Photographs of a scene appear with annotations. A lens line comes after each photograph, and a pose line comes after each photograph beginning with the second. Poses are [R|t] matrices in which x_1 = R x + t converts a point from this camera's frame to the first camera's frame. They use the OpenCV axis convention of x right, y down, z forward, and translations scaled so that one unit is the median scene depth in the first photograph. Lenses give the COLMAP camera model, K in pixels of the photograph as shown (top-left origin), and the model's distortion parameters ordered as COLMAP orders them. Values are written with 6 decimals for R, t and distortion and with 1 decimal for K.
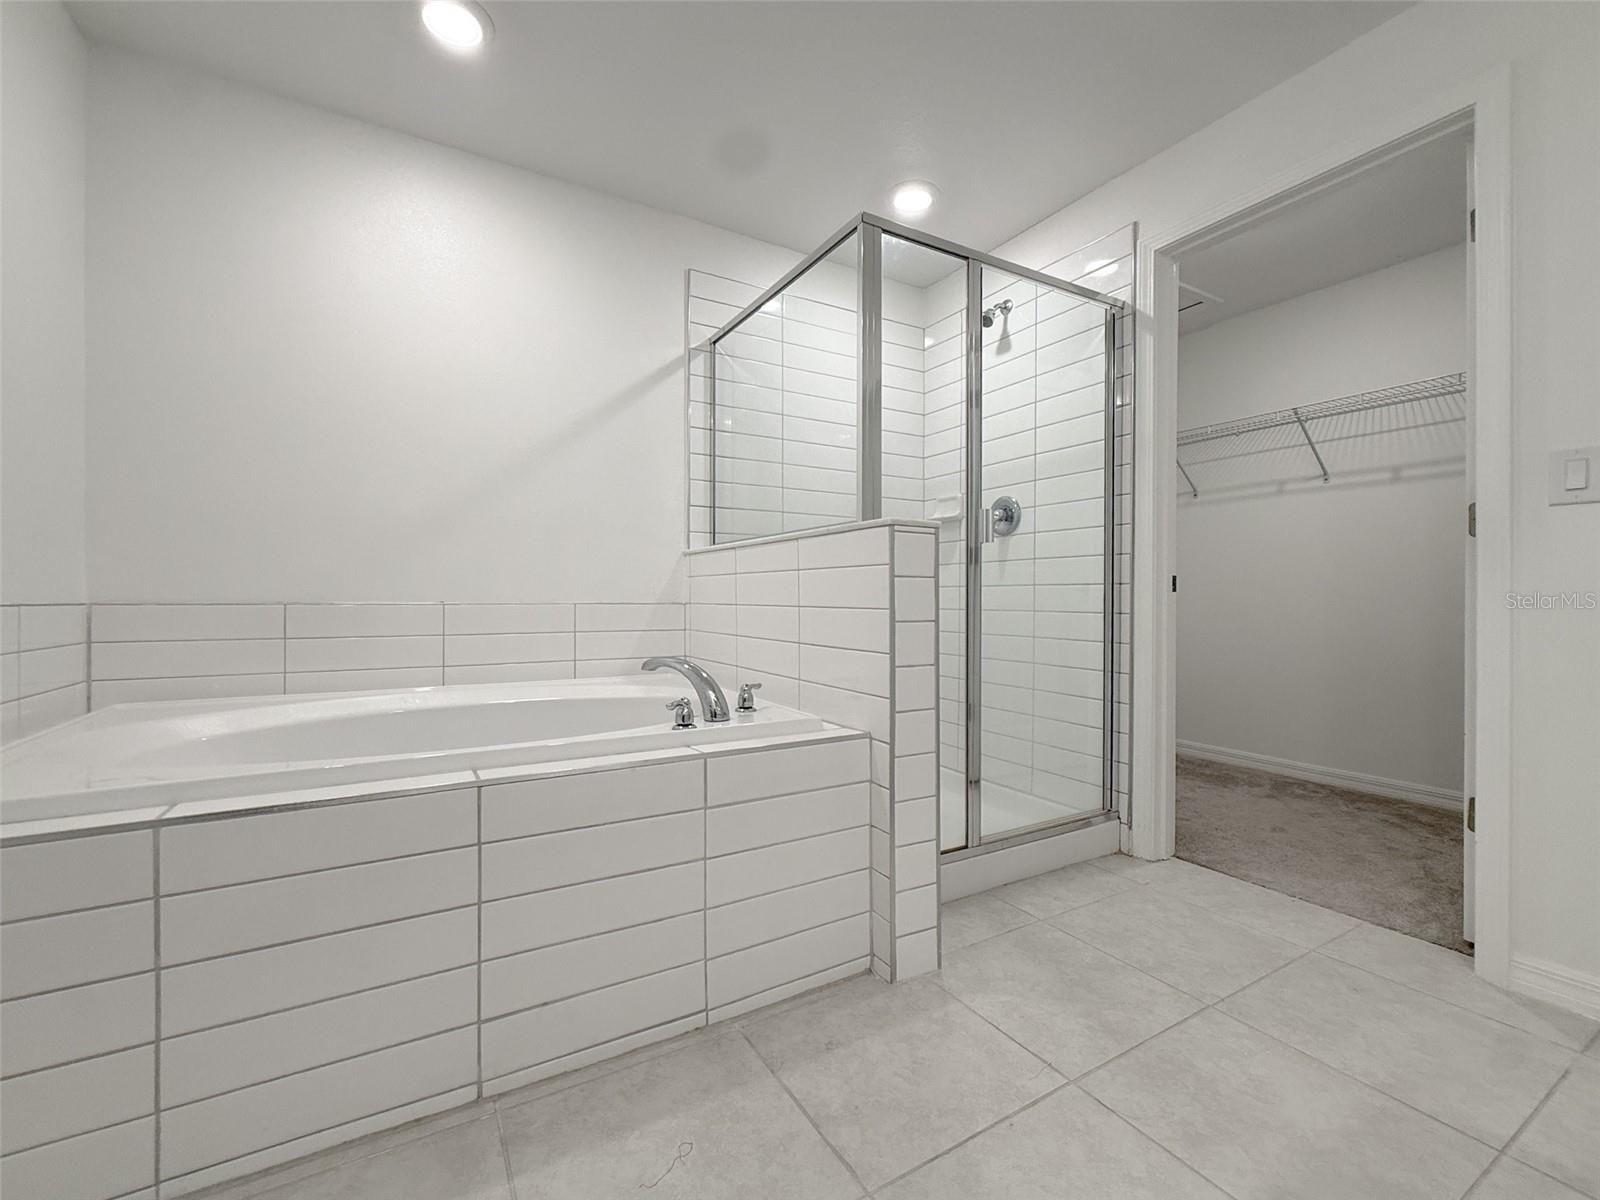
lens RADIAL K [[659.5, 0, 800.0], [0, 659.5, 600.0], [0, 0, 1]] dist [0.000440, -0.000160]
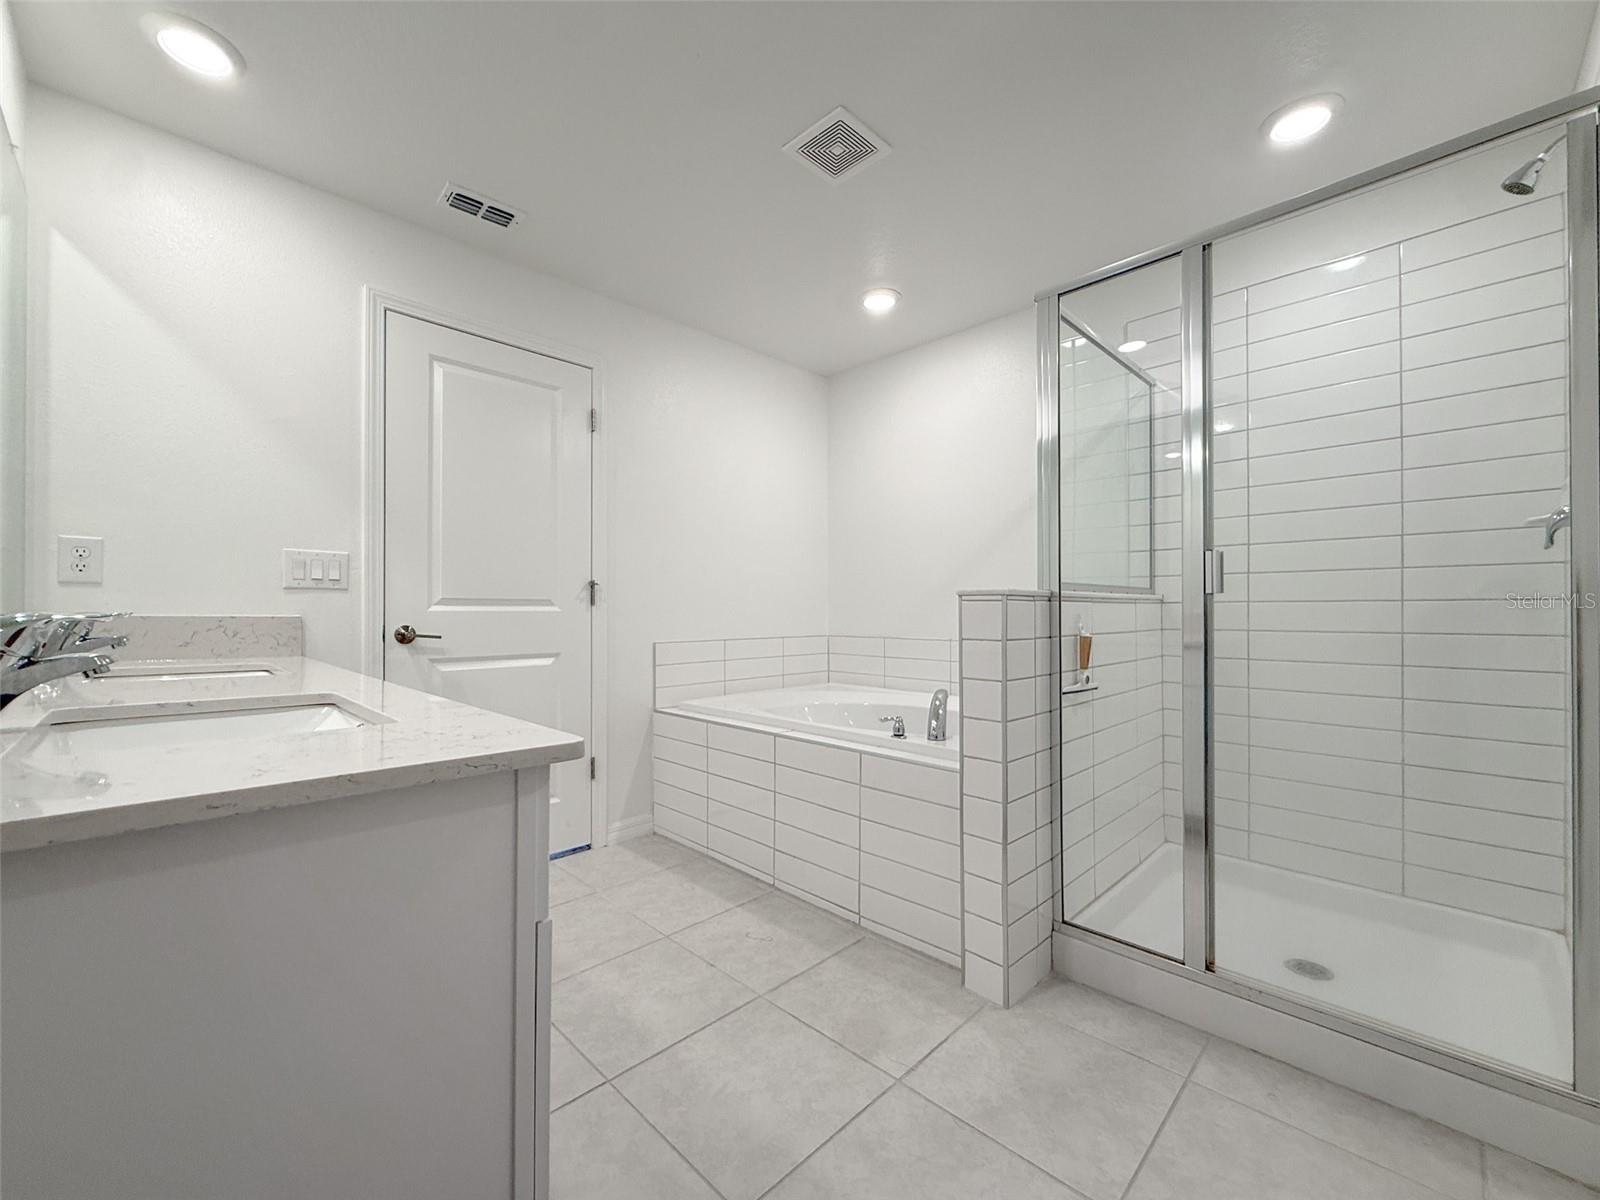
lens RADIAL K [[659.5, 0, 800.0], [0, 659.5, 600.0], [0, 0, 1]] dist [0.000440, -0.000160]
pose [[0.253329, -0.018317, -0.967207, 1.250136], [0.003553, 0.999832, -0.018004, -0.090186], [0.967374, 0.001125, 0.253352, 0.432865]]
